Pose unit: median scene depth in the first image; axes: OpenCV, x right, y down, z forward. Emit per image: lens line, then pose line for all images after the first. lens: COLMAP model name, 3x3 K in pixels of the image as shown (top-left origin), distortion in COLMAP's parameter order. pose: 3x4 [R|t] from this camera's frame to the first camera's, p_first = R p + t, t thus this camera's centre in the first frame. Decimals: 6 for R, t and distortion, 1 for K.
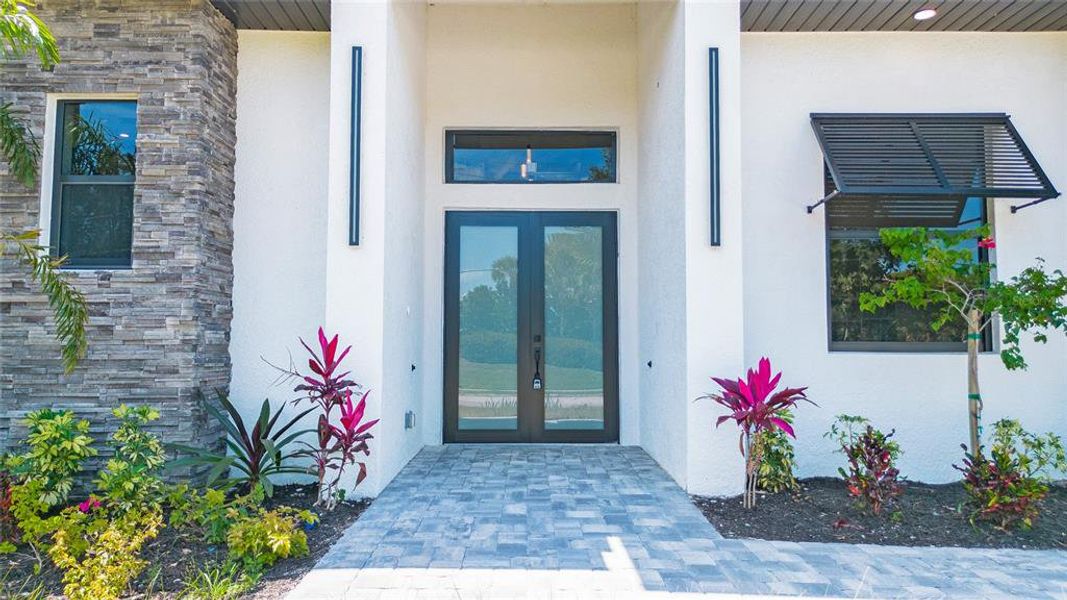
lens RADIAL K [[728.6, 0, 533.5], [0, 728.6, 300.0], [0, 0, 1]] dist [0.004296, 0.000525]
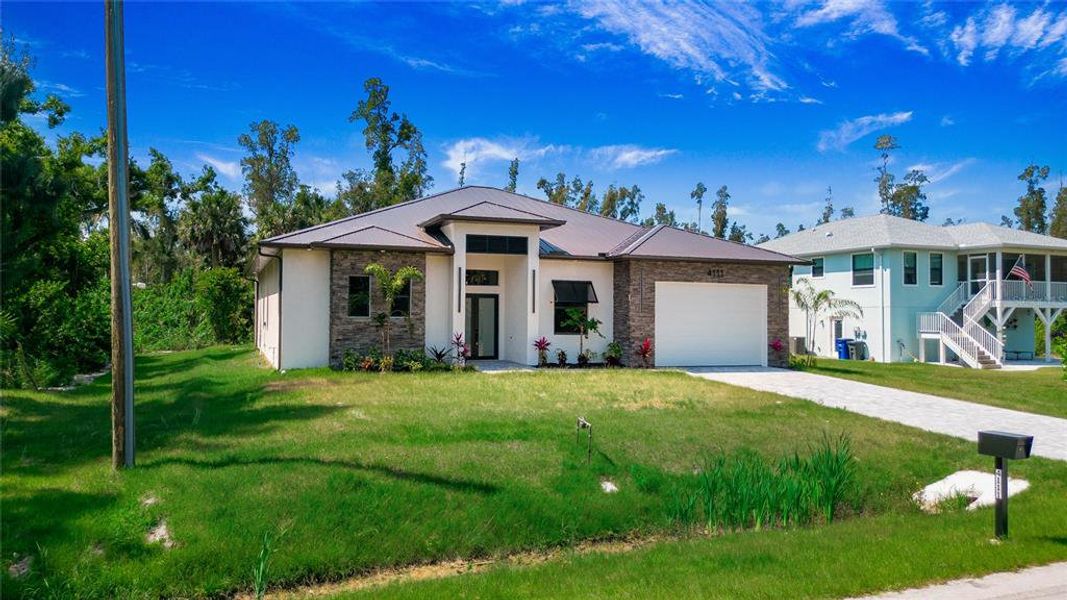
lens RADIAL K [[728.6, 0, 533.5], [0, 728.6, 300.0], [0, 0, 1]] dist [0.004296, 0.000525]
pose [[0.930850, 0.012578, 0.365185, -1.432123], [-0.027431, 0.998993, 0.035512, -0.316072], [-0.364371, -0.043074, 0.930257, -3.292302]]
